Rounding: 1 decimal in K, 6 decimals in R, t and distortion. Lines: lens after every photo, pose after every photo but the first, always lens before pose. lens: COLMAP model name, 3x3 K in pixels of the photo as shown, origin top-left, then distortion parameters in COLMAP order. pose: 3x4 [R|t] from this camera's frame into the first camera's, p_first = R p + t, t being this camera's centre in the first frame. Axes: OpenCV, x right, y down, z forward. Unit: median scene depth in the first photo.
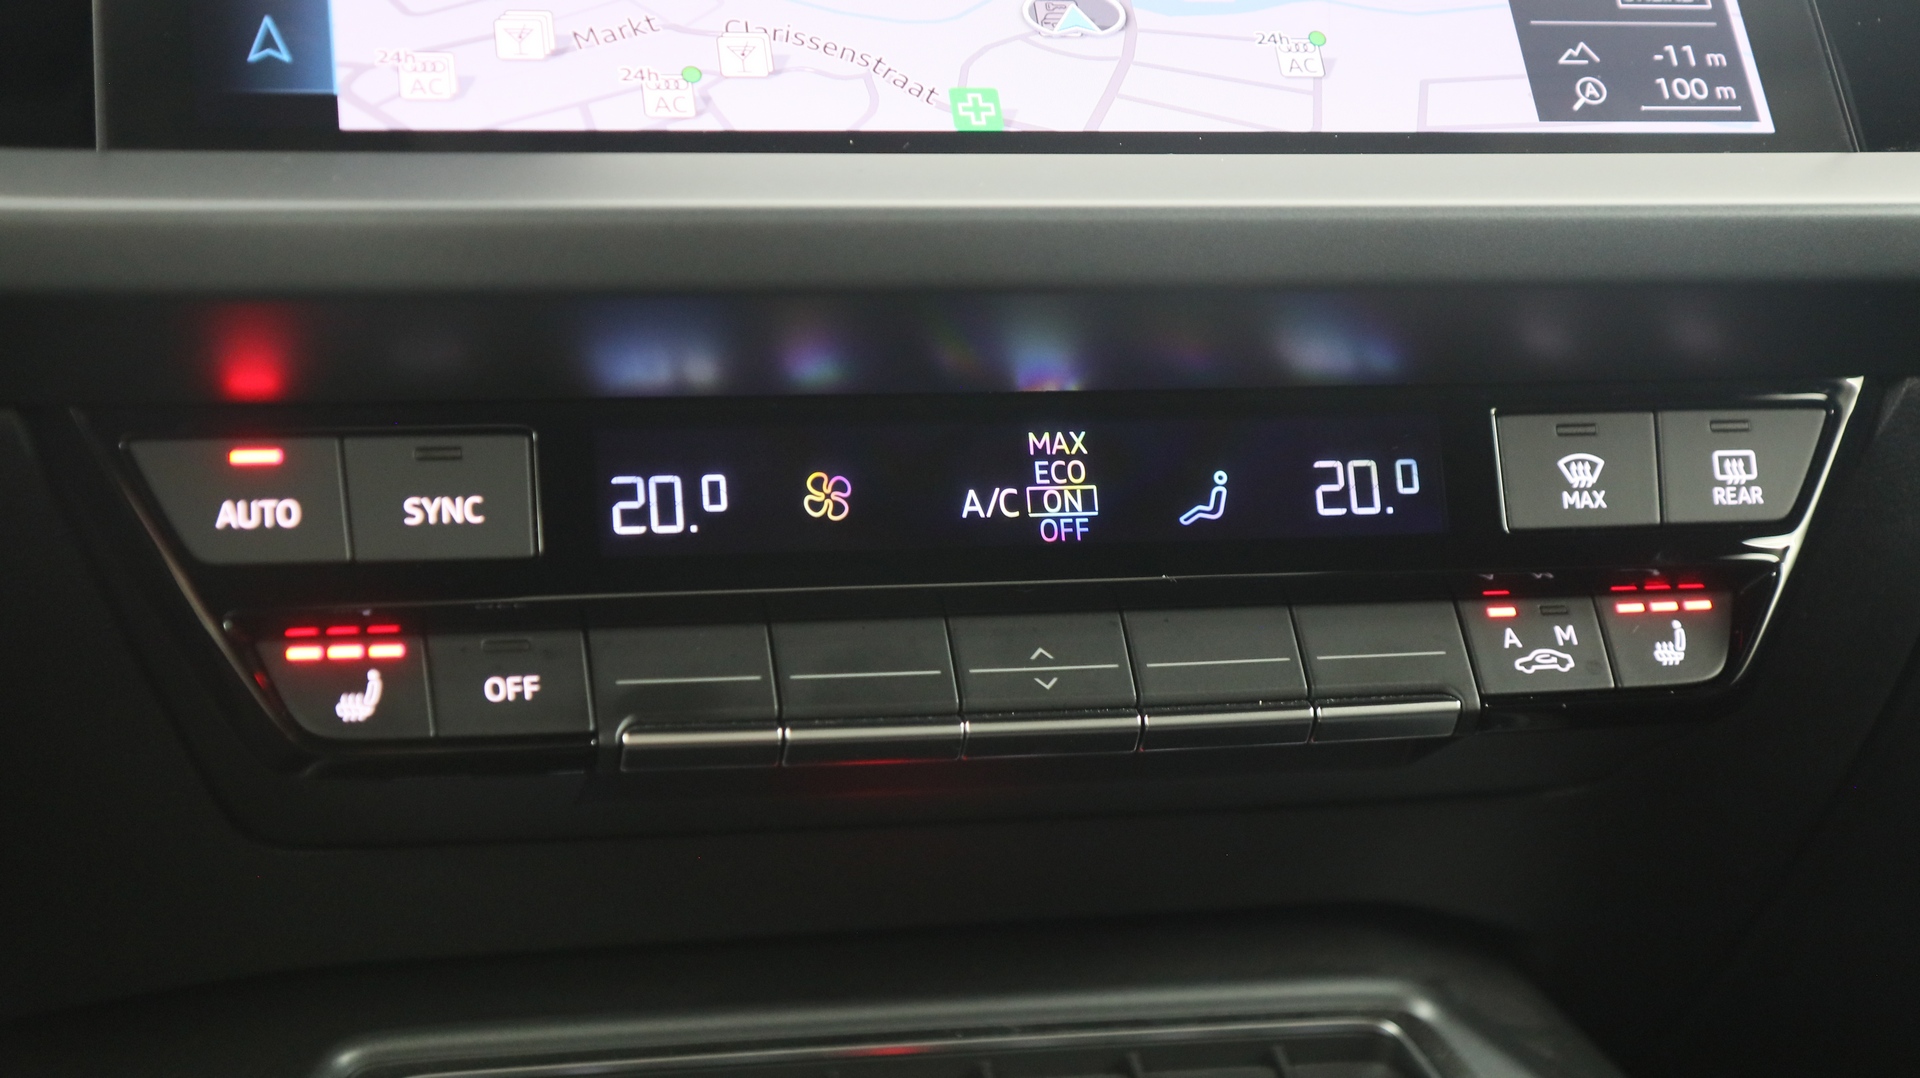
lens RADIAL K [[3638.1, 0, 960.0], [0, 3638.1, 539.0], [0, 0, 1]] dist [0.007908, -0.031140]
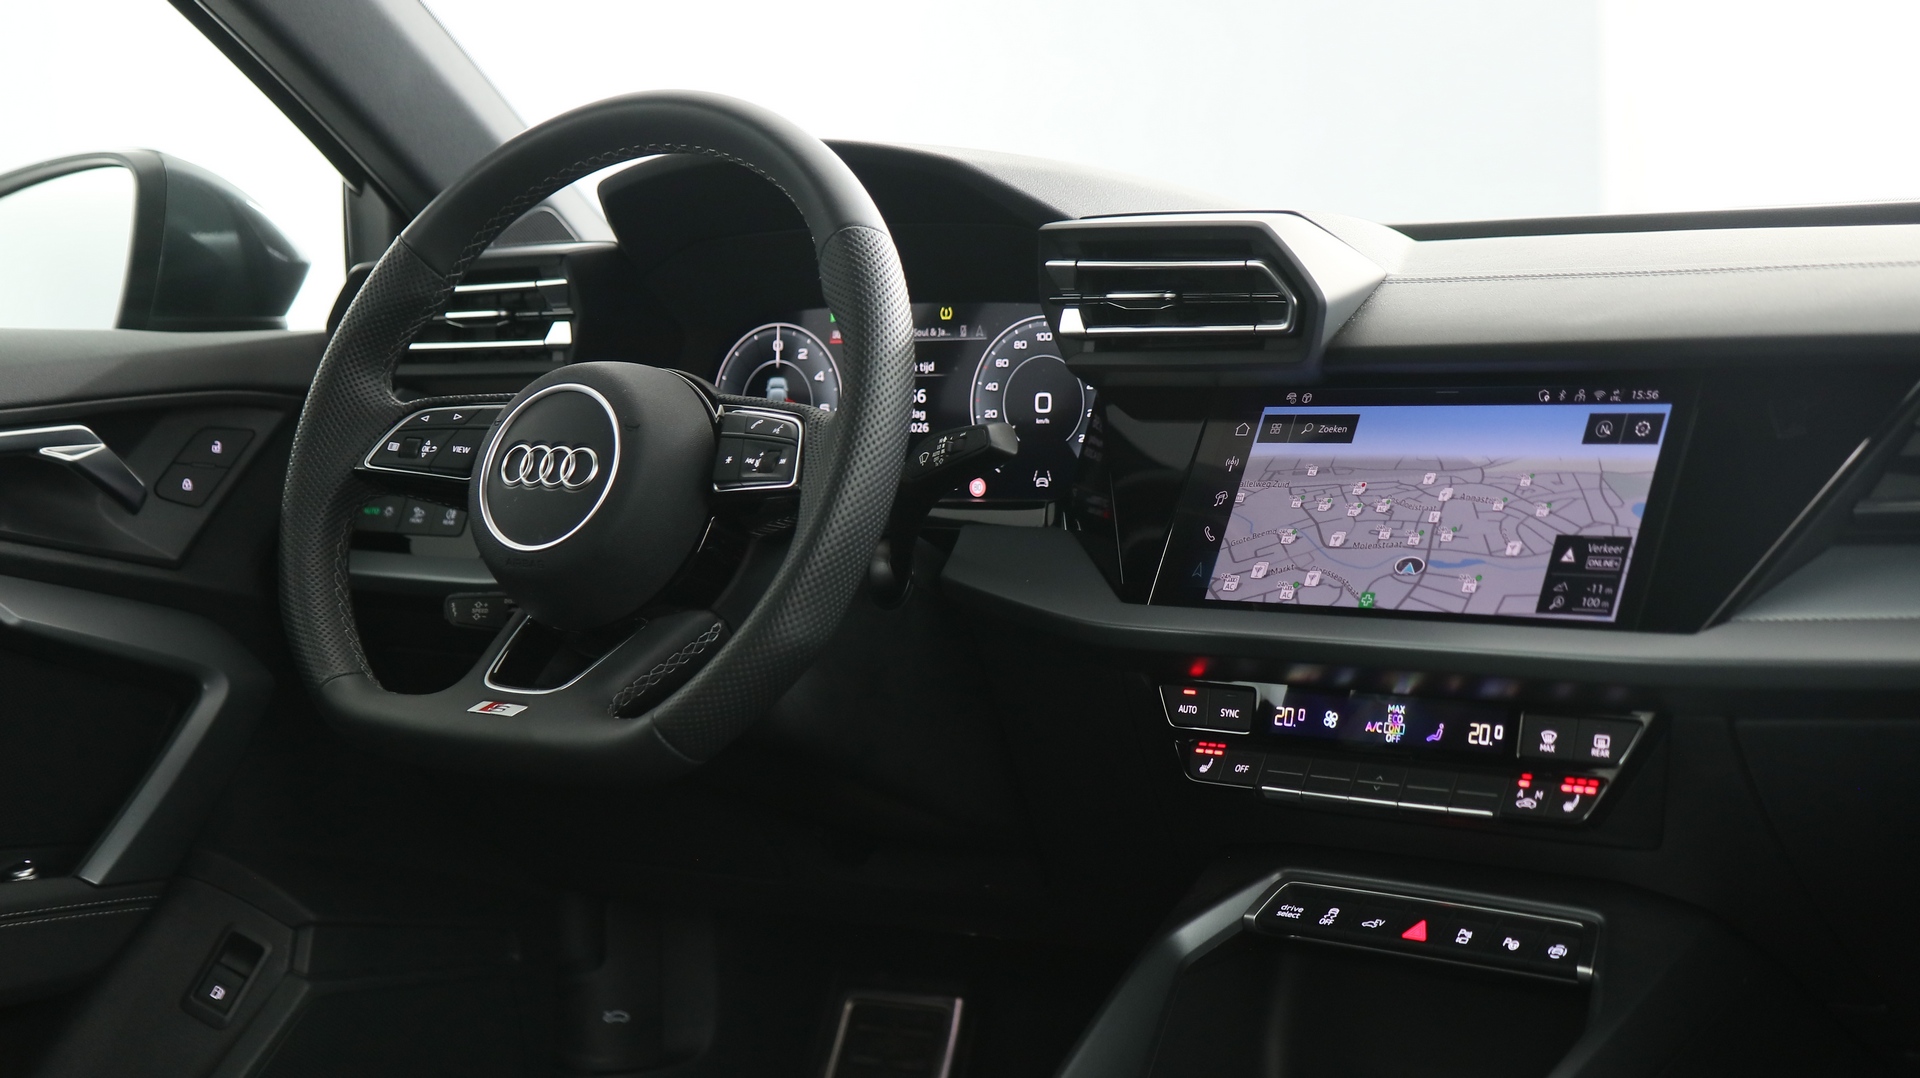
lens RADIAL K [[2784.7, 0, 968.9], [0, 2784.7, 565.1], [0, 0, 1]] dist [0.002090, 0.020482]
pose [[0.525240, 0.070695, -0.848013, 1.791230], [-0.007704, 0.996897, 0.078335, -0.323793], [0.850920, -0.034611, 0.524155, -0.510488]]
